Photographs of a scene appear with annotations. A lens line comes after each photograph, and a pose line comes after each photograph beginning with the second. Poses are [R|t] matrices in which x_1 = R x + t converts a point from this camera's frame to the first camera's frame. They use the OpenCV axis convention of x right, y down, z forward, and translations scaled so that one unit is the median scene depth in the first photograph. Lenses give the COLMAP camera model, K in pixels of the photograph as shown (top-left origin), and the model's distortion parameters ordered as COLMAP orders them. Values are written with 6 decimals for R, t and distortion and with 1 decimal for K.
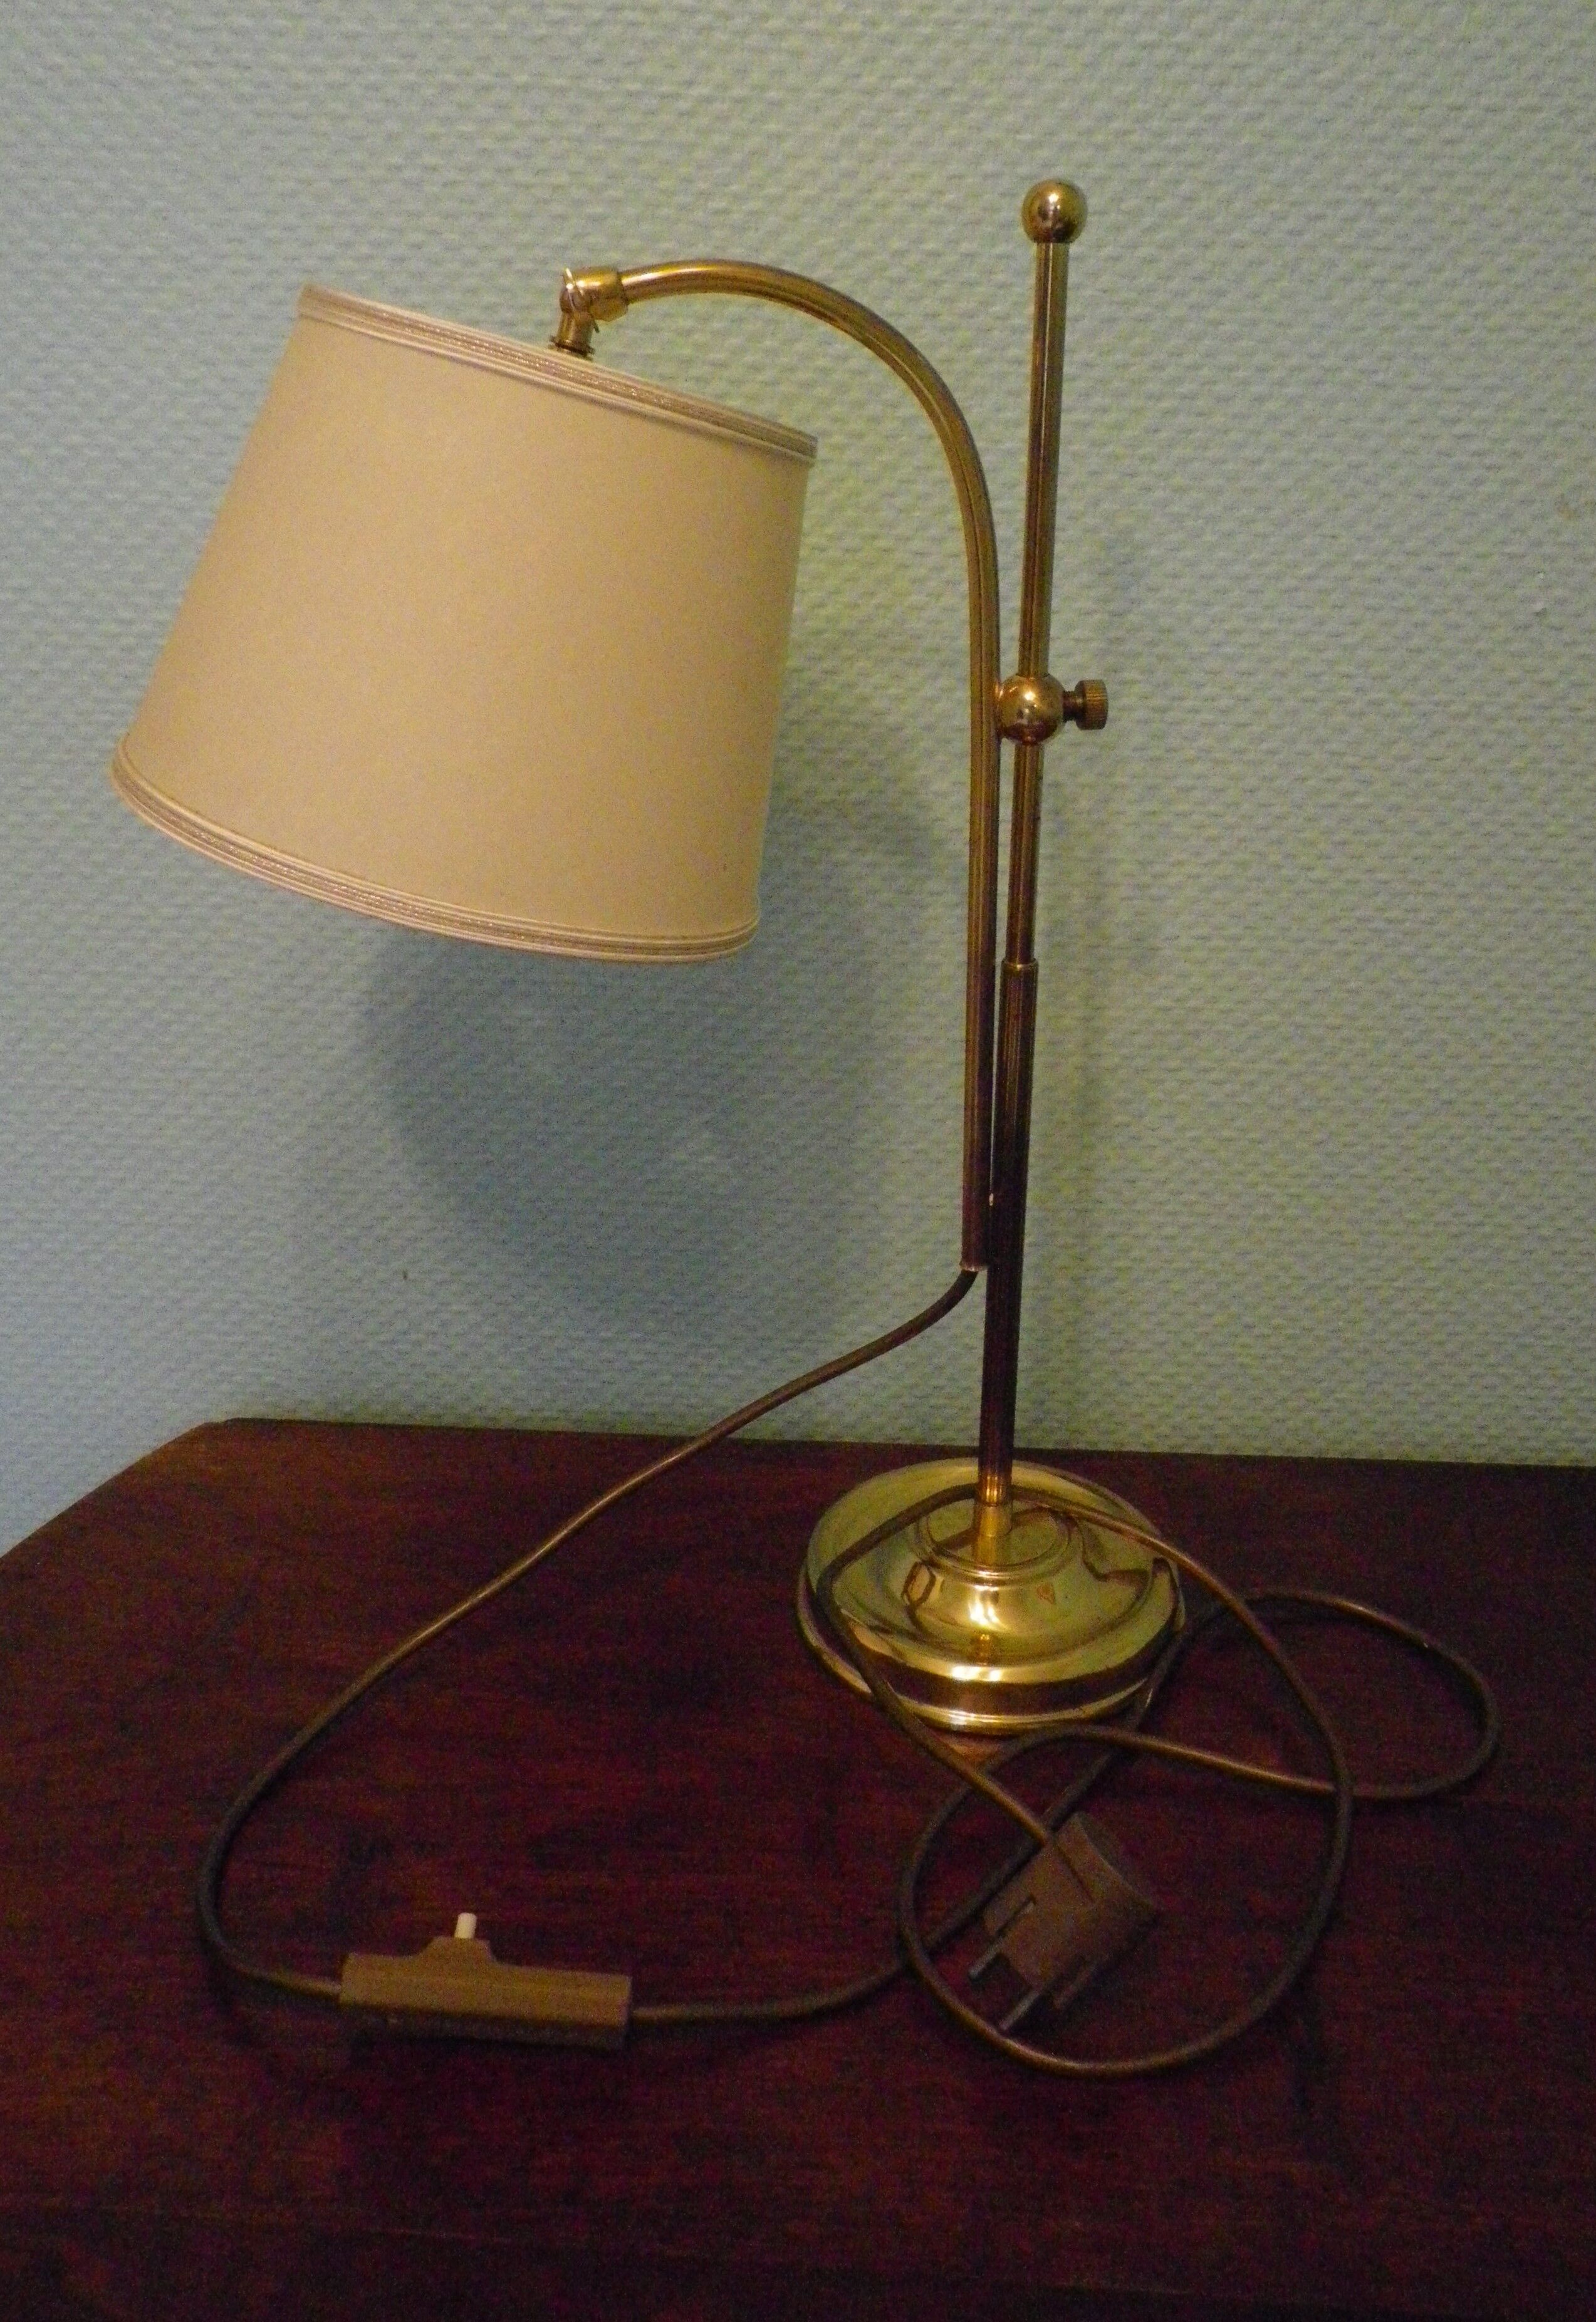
lens RADIAL K [[1976.8, 0, 793.4], [0, 1976.8, 1113.5], [0, 0, 1]] dist [-0.006790, 0.002058]
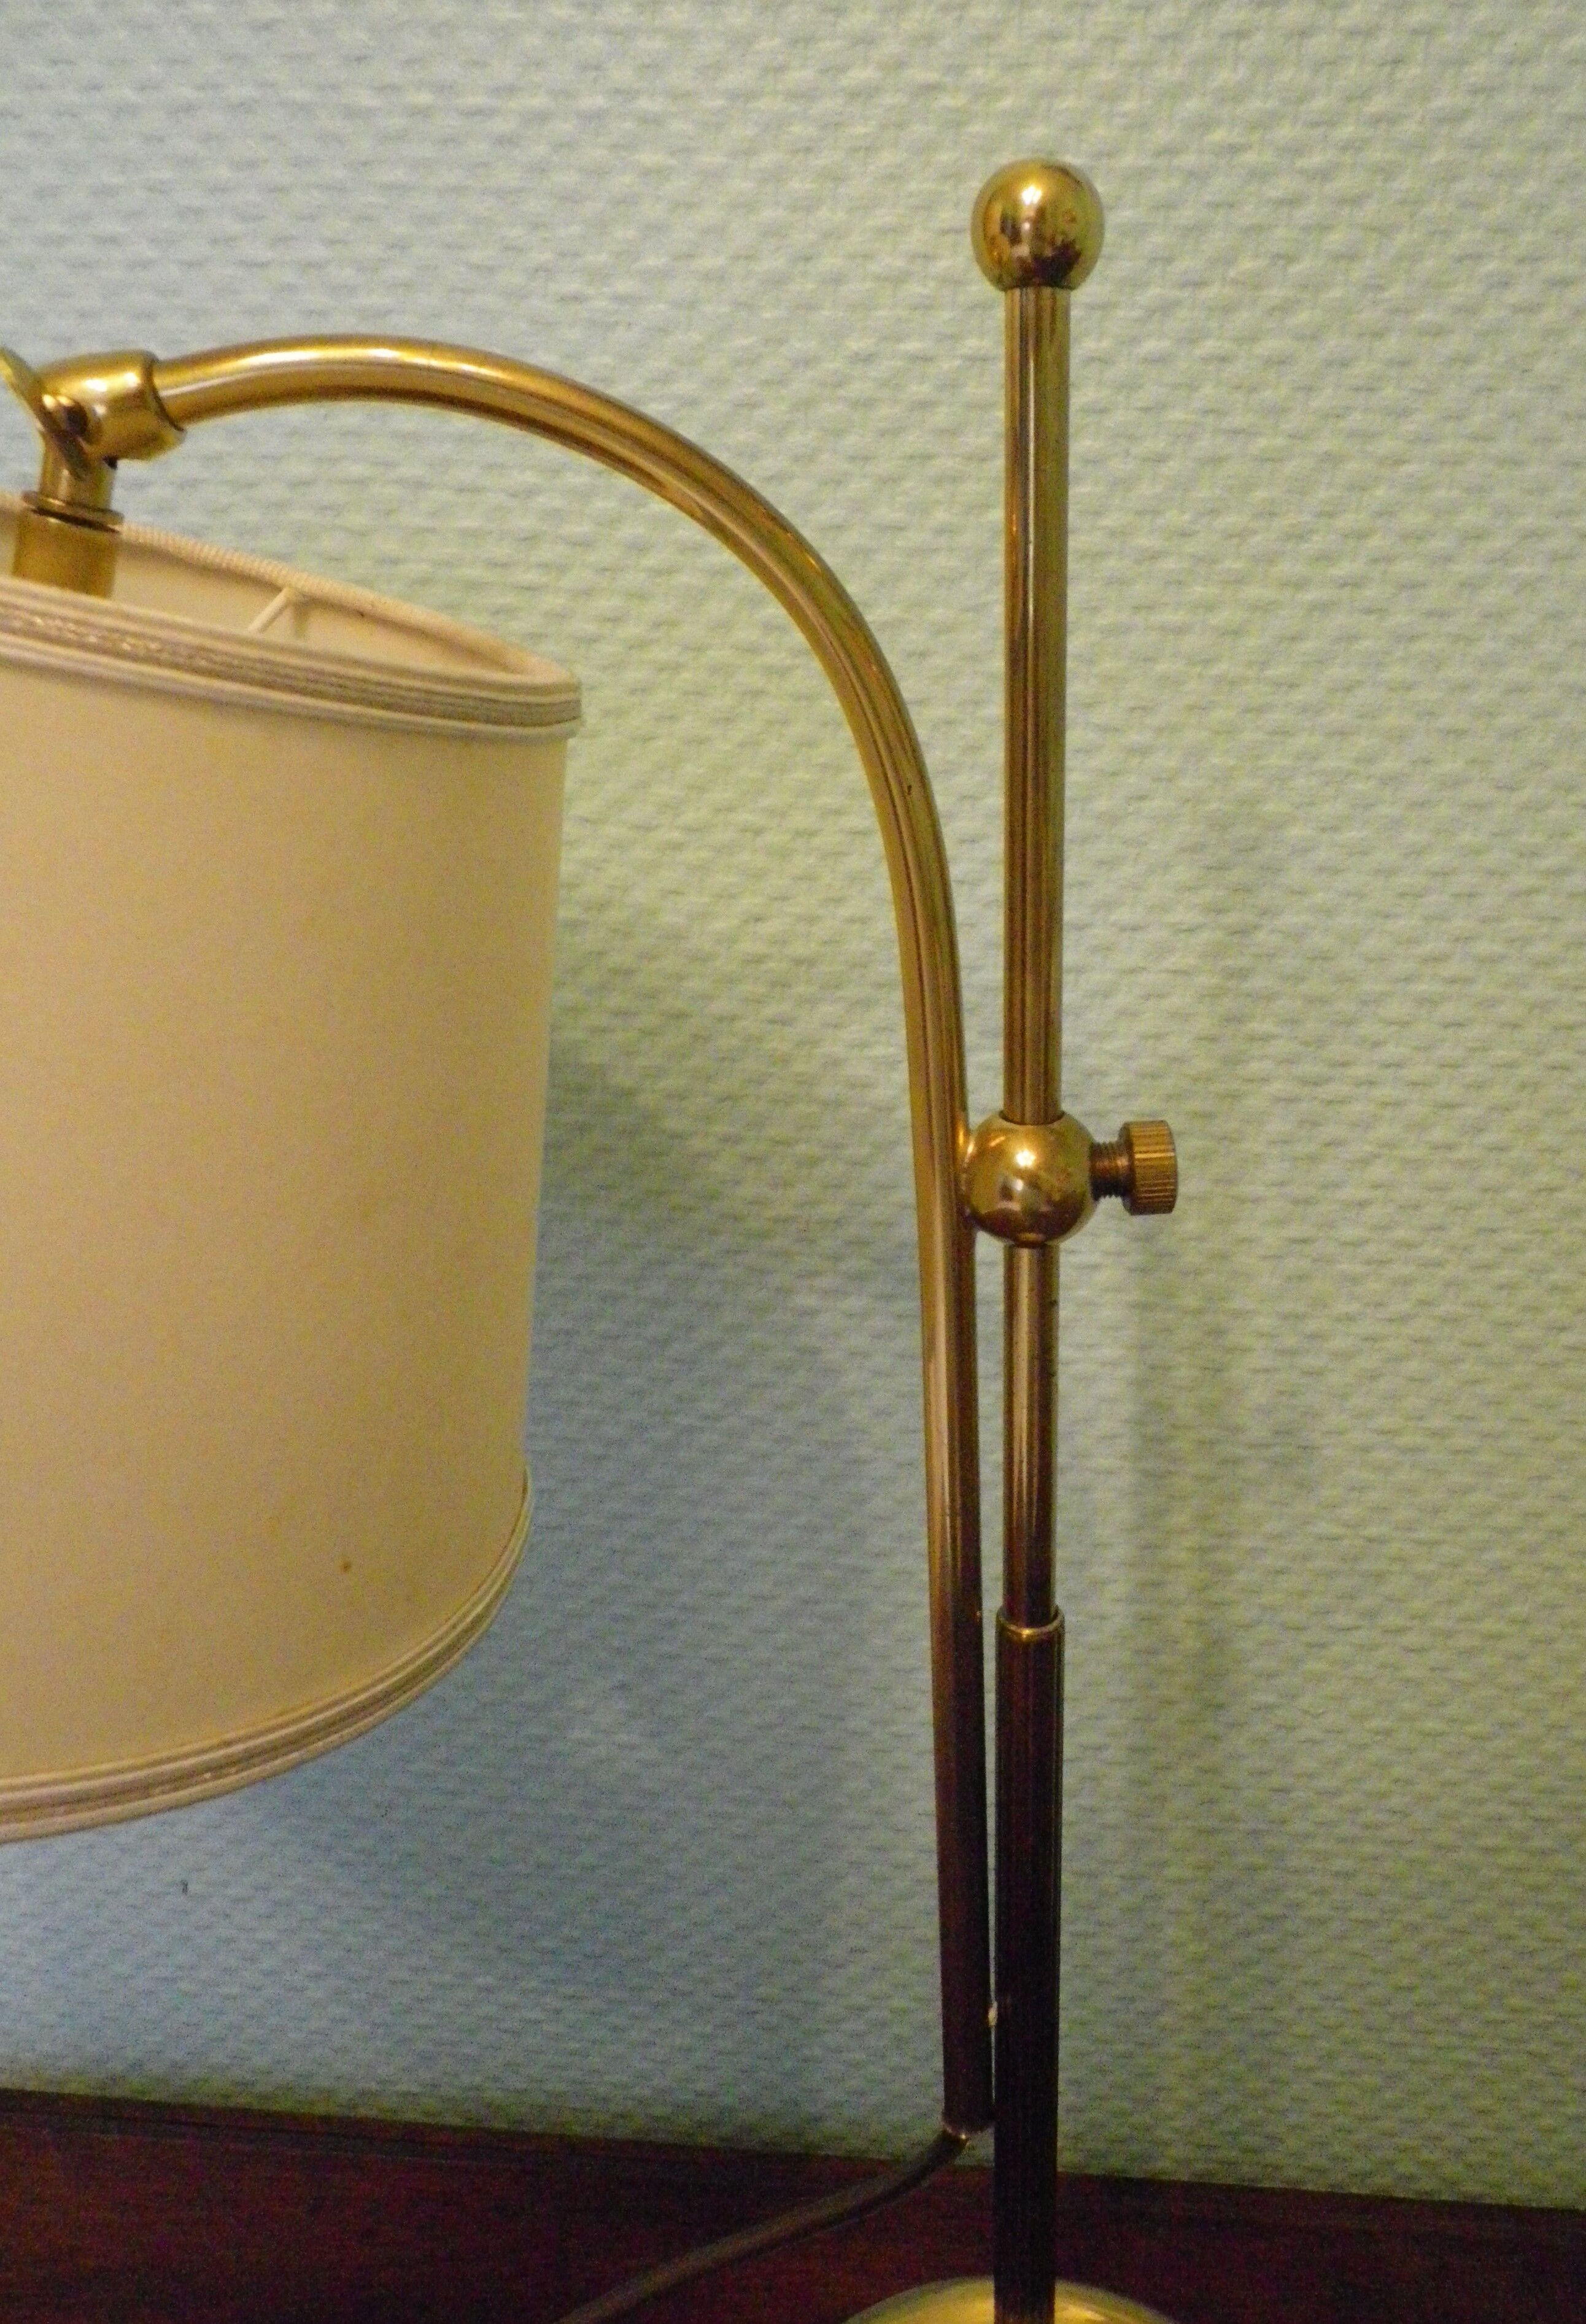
lens RADIAL K [[1929.7, 0, 897.5], [0, 1929.7, 1136.4], [0, 0, 1]] dist [-0.004304, 0.000769]
pose [[0.998229, 0.003064, -0.059408, 0.096791], [-0.007445, 0.997256, -0.073660, -0.148565], [0.059019, 0.073971, 0.995512, 0.414055]]
